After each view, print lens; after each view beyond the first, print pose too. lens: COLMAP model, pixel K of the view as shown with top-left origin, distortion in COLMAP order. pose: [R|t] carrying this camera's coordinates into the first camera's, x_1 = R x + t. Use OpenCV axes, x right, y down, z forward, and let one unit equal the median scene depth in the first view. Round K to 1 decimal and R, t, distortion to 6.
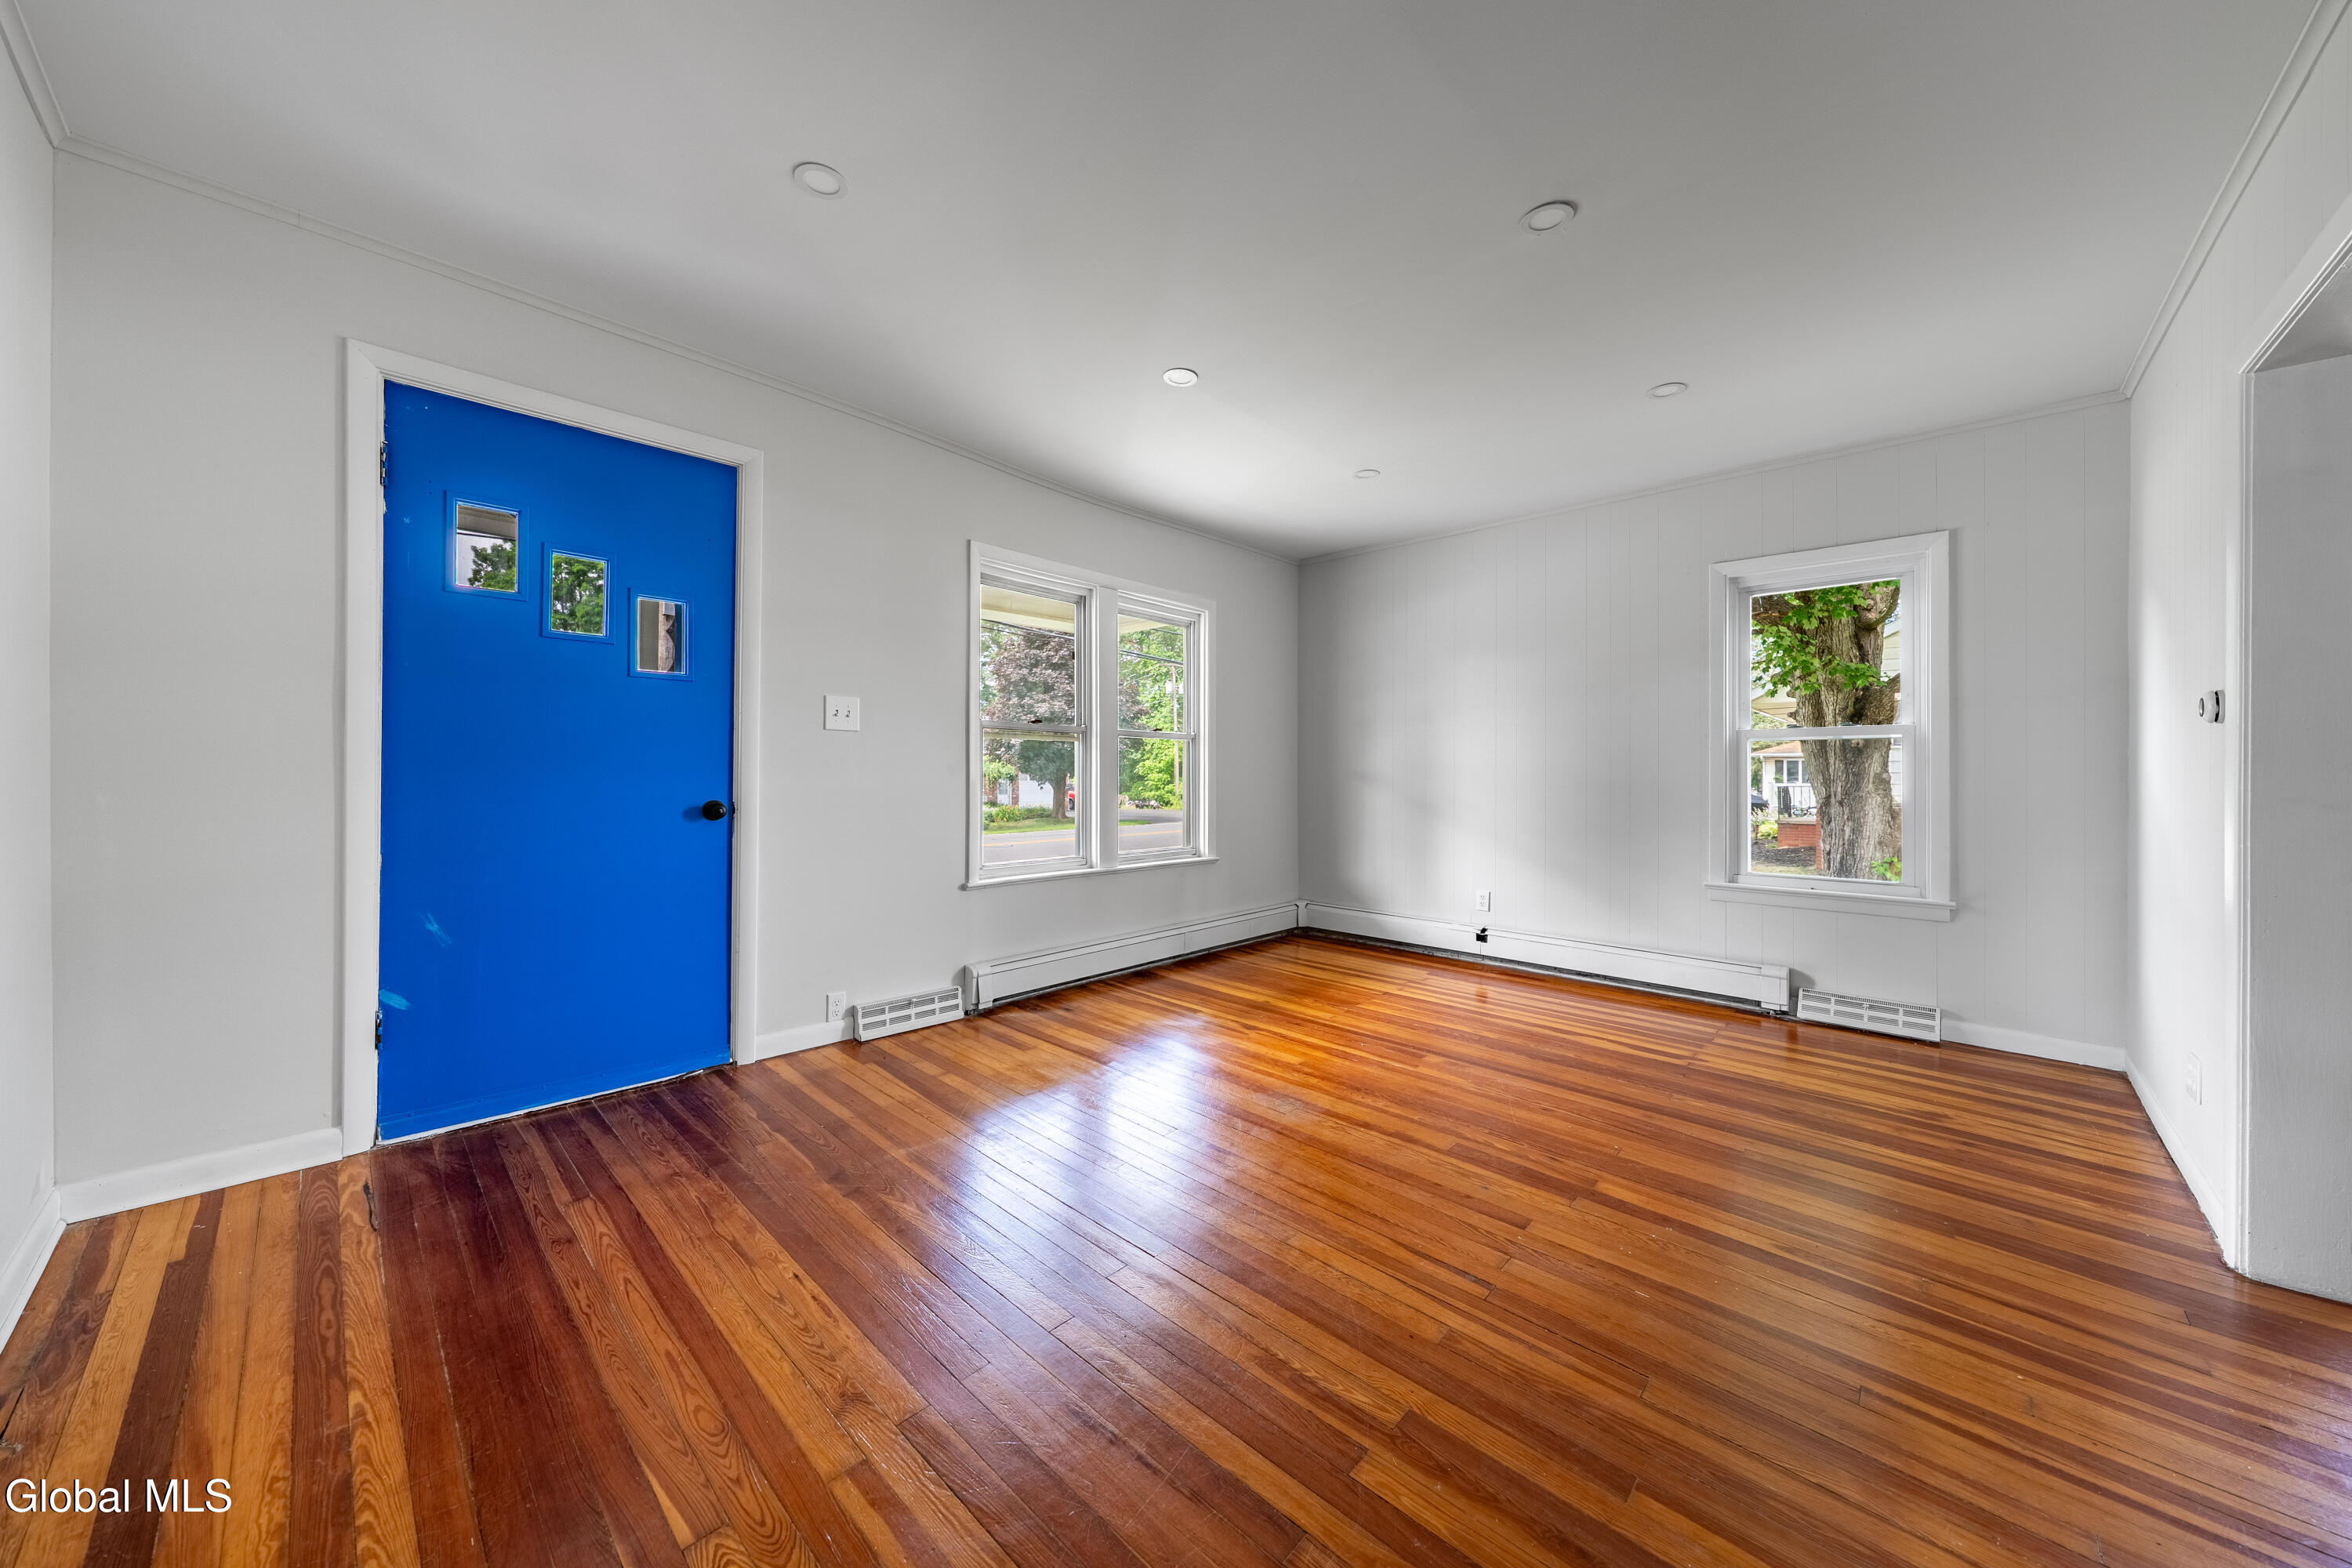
lens RADIAL K [[814.5, 0, 1172.9], [0, 814.5, 775.0], [0, 0, 1]] dist [0.001956, -0.000022]
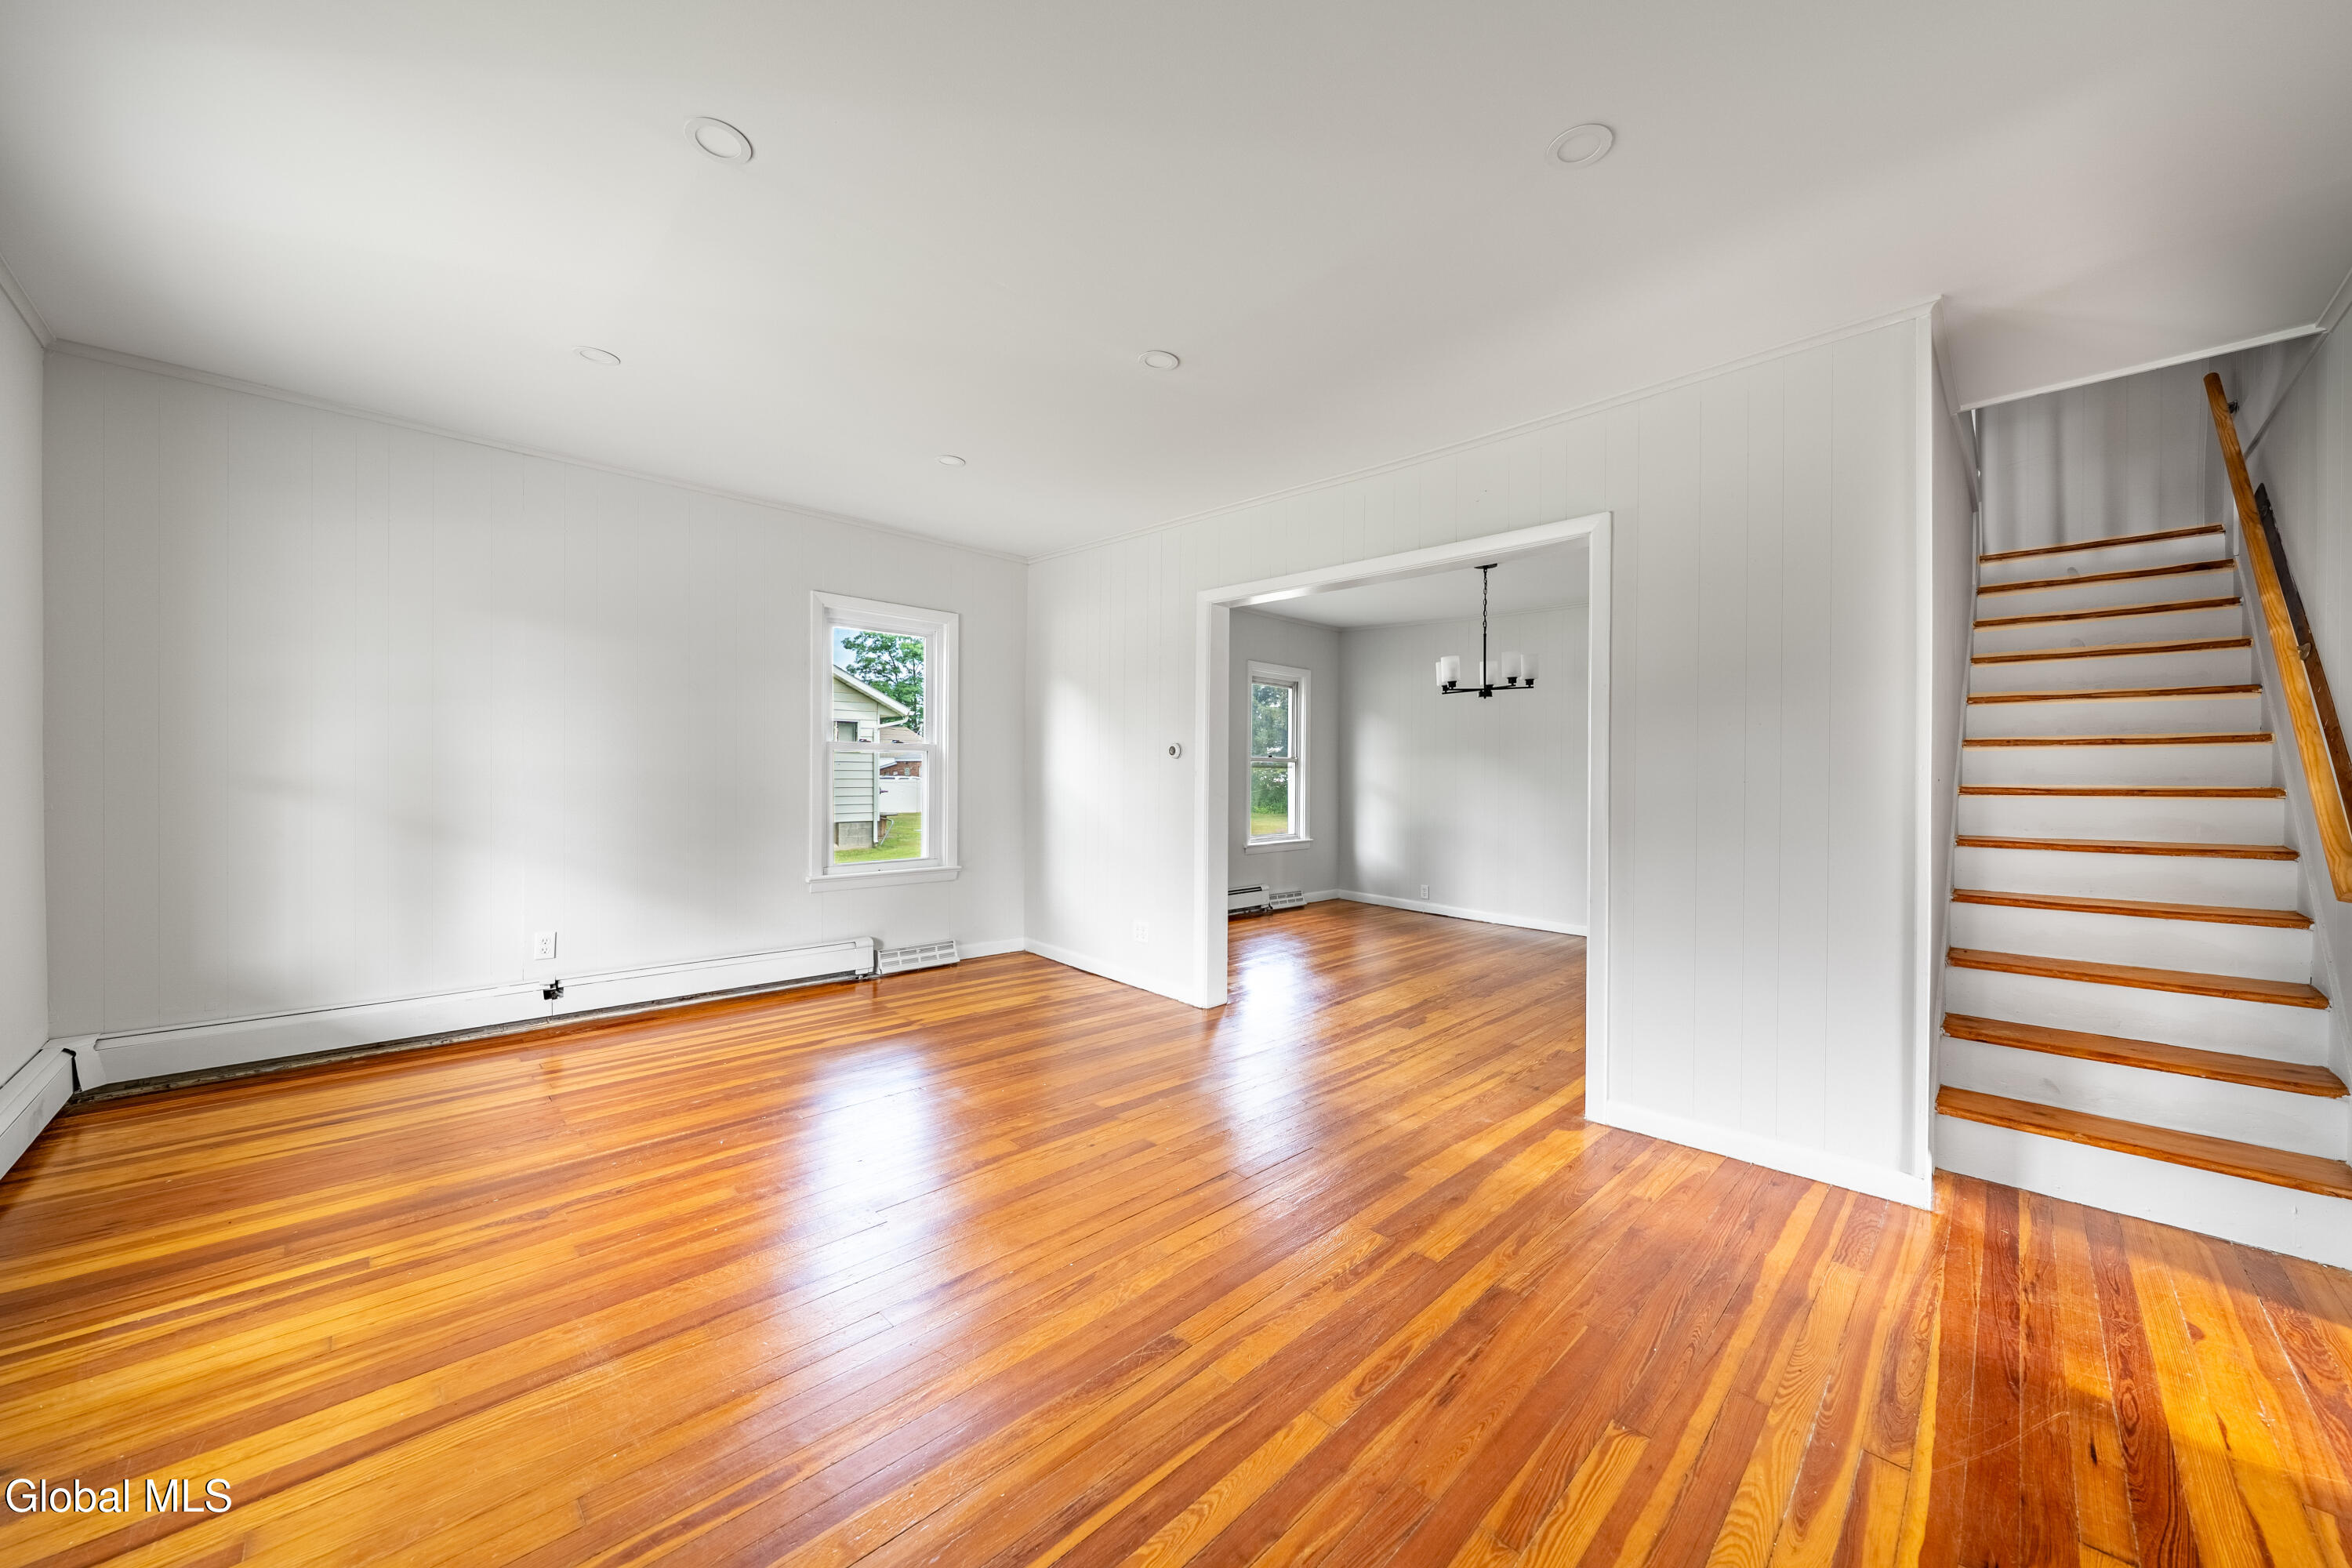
lens RADIAL K [[814.5, 0, 1165.6], [0, 814.5, 777.8], [0, 0, 1]] dist [0.001956, -0.000022]
pose [[0.060161, -0.007177, 0.998163, -0.463596], [-0.005593, 0.999956, 0.007527, -0.016511], [-0.998173, -0.006035, 0.060118, 0.500635]]
